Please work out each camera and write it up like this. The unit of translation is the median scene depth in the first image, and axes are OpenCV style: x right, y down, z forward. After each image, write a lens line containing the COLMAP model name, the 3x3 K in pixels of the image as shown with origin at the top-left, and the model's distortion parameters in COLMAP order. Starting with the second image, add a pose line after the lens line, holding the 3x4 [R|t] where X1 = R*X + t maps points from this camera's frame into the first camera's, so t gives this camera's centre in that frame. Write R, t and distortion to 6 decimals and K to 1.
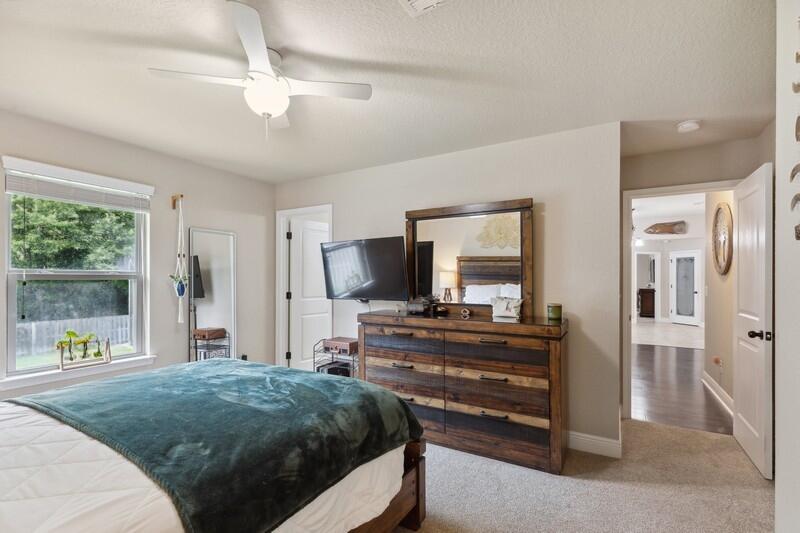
lens RADIAL K [[362.0, 0, 402.3], [0, 362.0, 276.1], [0, 0, 1]] dist [-0.001136, -0.000107]
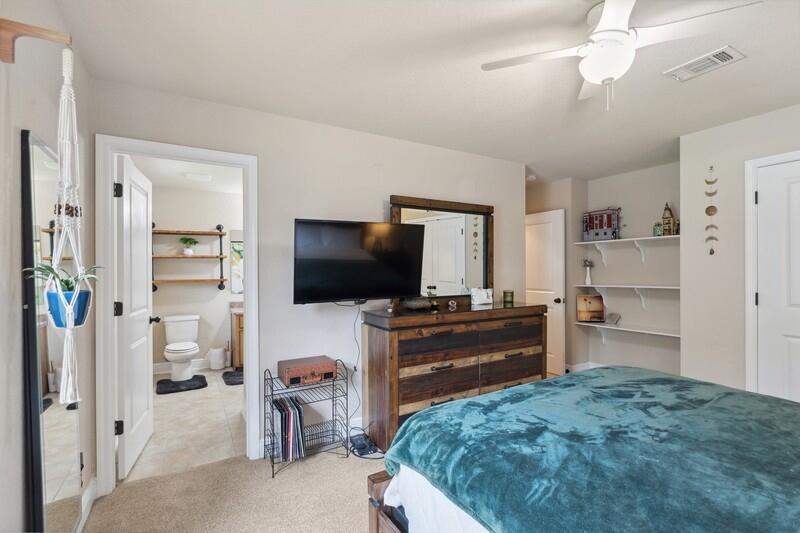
lens RADIAL K [[379.9, 0, 411.1], [0, 379.9, 267.4], [0, 0, 1]] dist [-0.000449, -0.000039]
pose [[0.475030, 0.002417, 0.879966, -0.859515], [-0.002830, 0.999995, -0.001218, -0.004363], [-0.879965, -0.001912, 0.475034, 0.587458]]
